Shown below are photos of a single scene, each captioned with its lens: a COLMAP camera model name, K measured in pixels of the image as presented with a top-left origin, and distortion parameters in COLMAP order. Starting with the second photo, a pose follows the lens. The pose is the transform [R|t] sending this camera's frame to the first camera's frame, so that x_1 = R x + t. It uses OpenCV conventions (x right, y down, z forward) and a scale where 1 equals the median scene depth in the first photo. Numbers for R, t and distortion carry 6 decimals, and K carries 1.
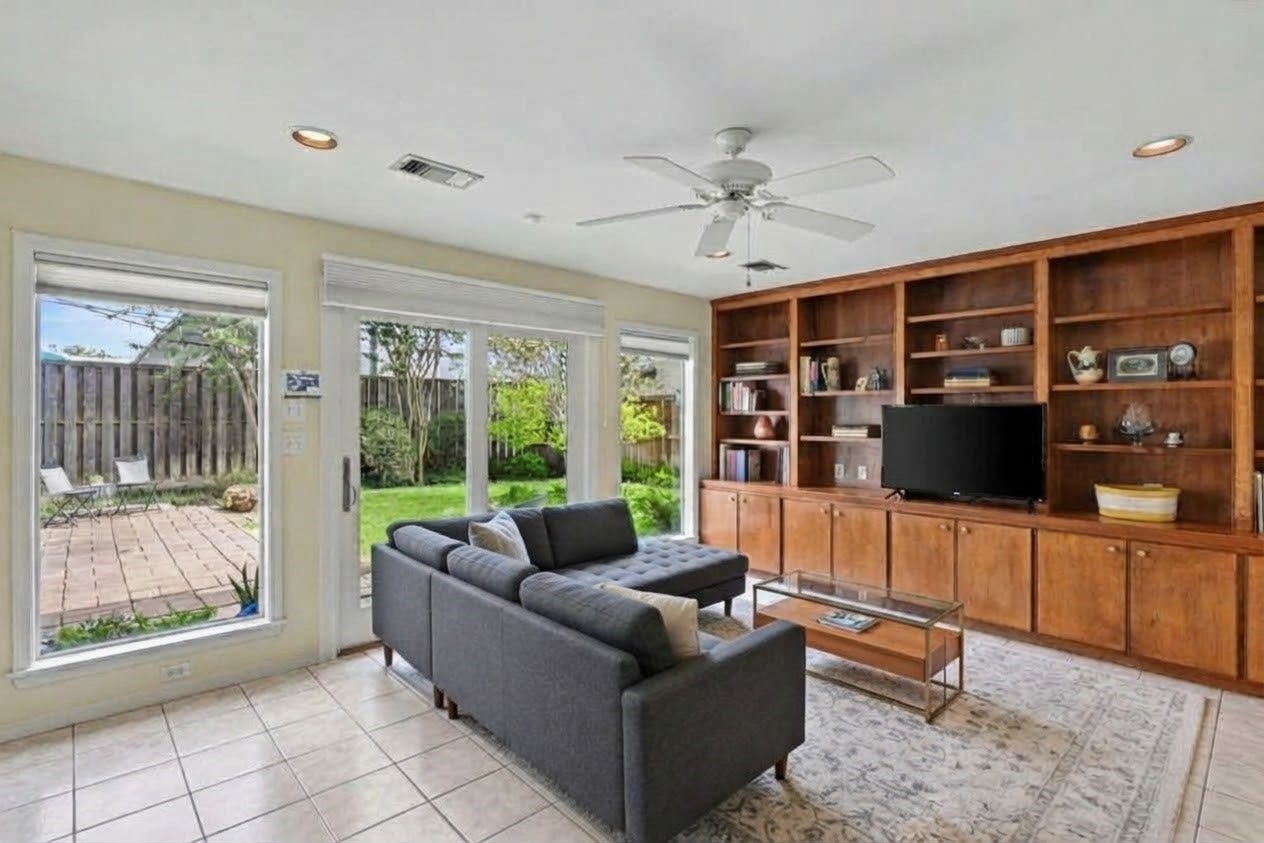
lens RADIAL K [[581.0, 0, 632.0], [0, 581.0, 421.5], [0, 0, 1]] dist [-0.000696, -0.000195]
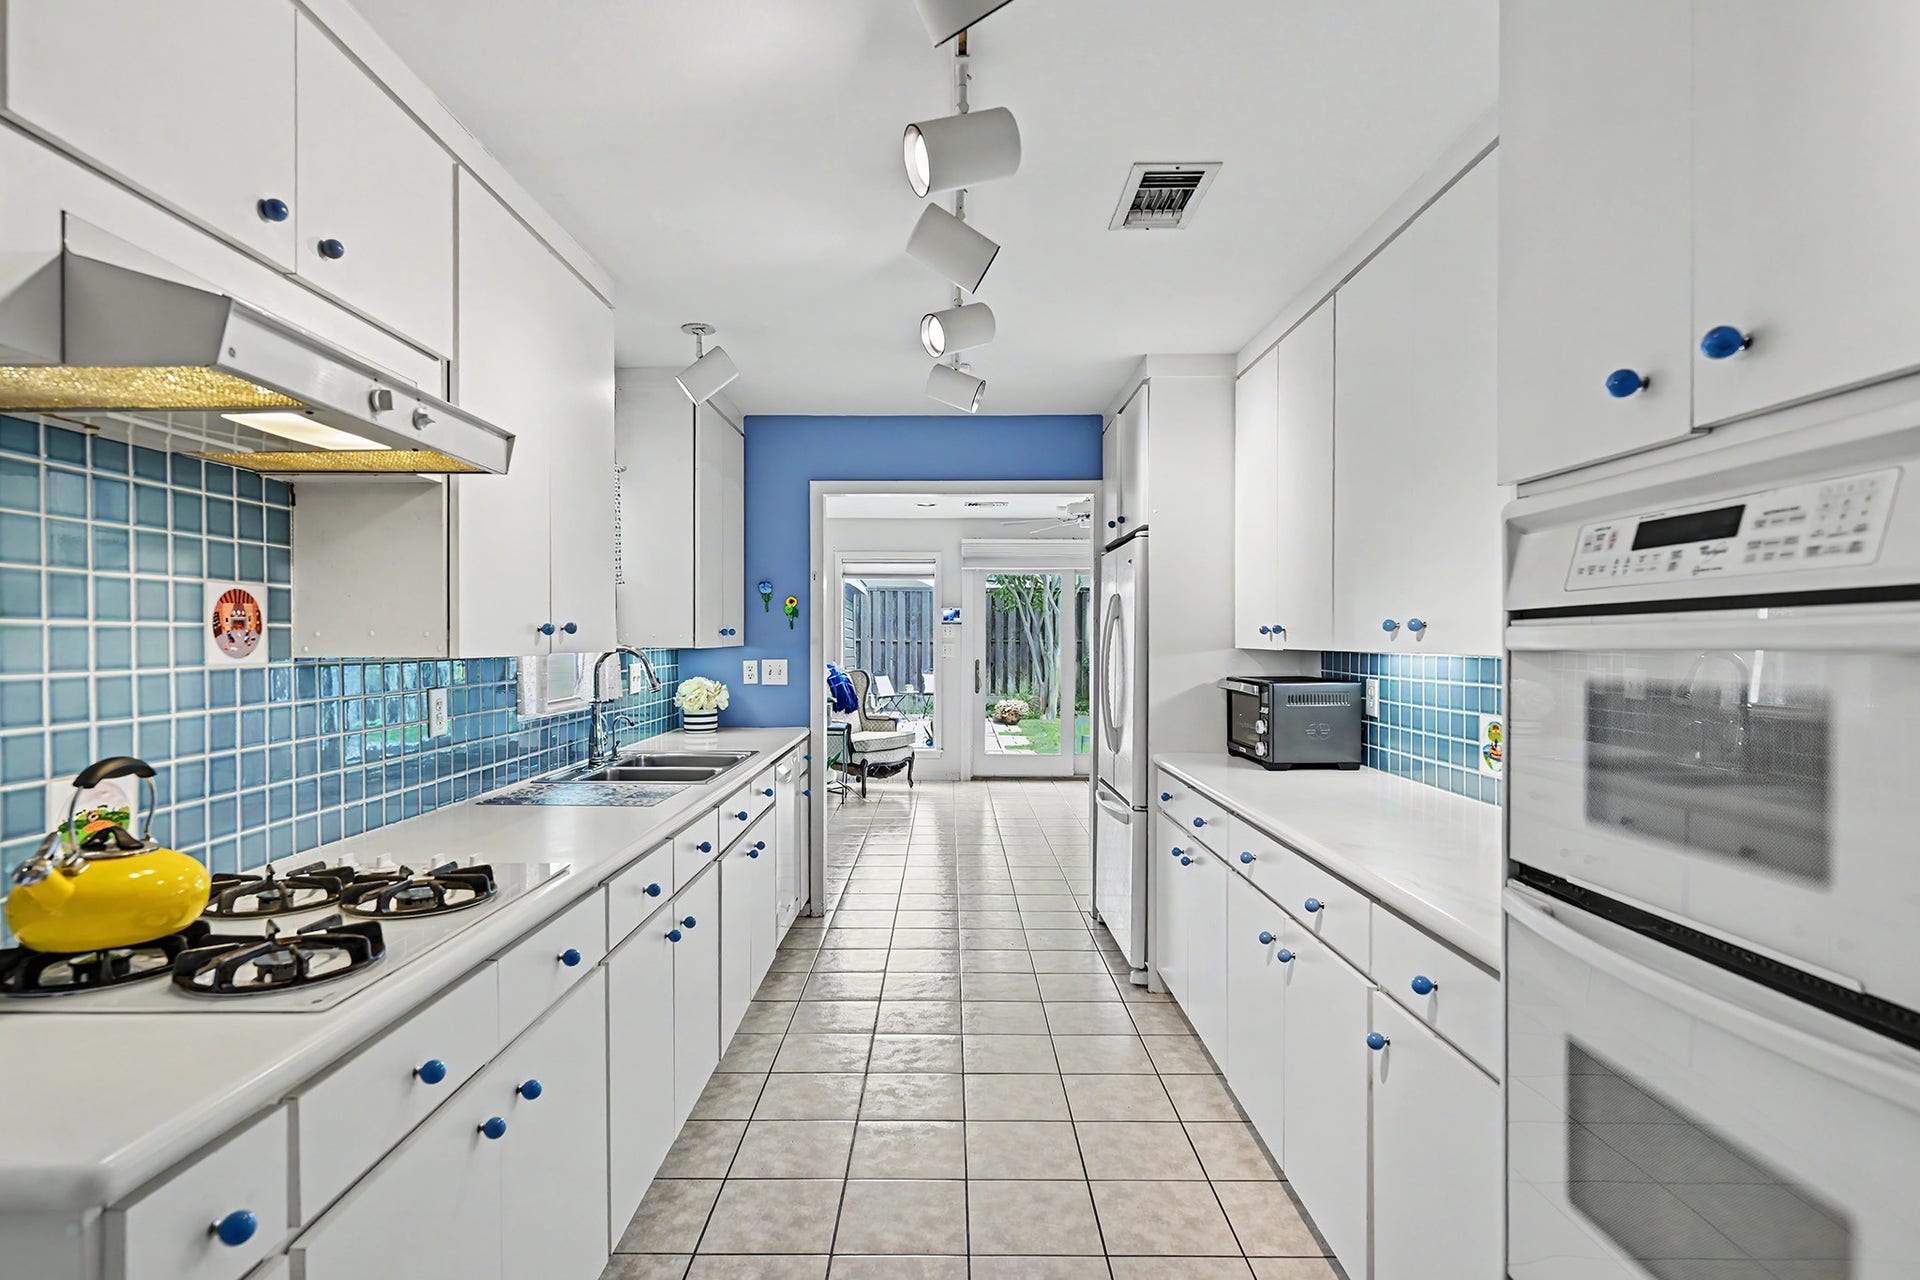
lens RADIAL K [[882.6, 0, 960.0], [0, 882.6, 640.0], [0, 0, 1]] dist [-0.000696, -0.000195]
pose [[0.741670, 0.001407, -0.670764, 0.450854], [-0.005281, 0.999979, -0.003743, 0.007053], [0.670744, 0.006318, 0.741662, -0.344939]]
